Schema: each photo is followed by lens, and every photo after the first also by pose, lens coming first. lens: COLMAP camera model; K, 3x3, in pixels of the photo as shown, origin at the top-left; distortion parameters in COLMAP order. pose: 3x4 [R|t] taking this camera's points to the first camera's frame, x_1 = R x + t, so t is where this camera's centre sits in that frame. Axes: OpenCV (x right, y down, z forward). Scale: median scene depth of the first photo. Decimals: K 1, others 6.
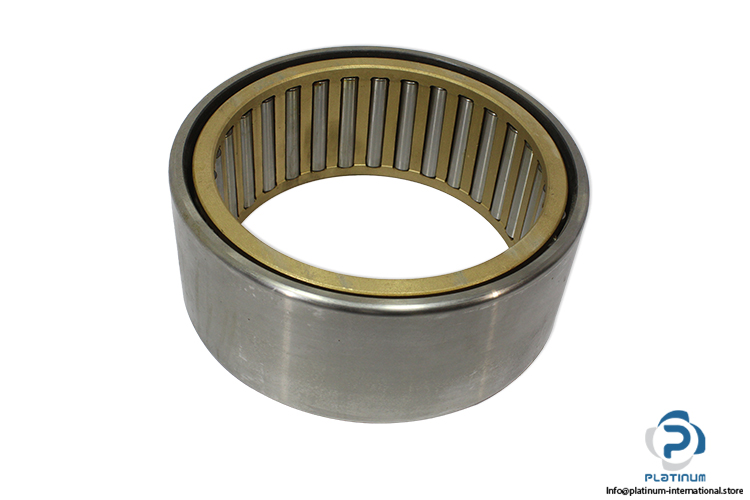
lens RADIAL K [[908.4, 0, 374.3], [0, 908.4, 251.2], [0, 0, 1]] dist [0.033144, 0.000000]
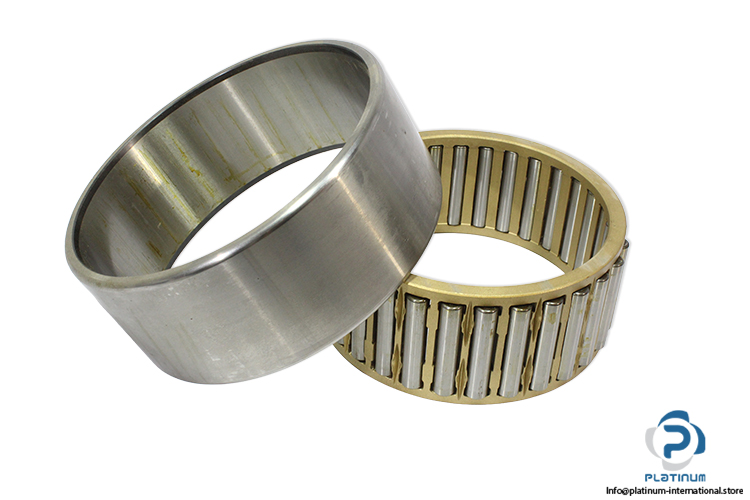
lens RADIAL K [[1062.8, 0, 374.6], [0, 1062.8, 249.2], [0, 0, 1]] dist [-0.021395, 0.000000]
pose [[0.999560, -0.027945, -0.009945, -0.096620], [0.026118, 0.988113, -0.151497, 0.150208], [0.014061, 0.151170, 0.988408, -0.351235]]
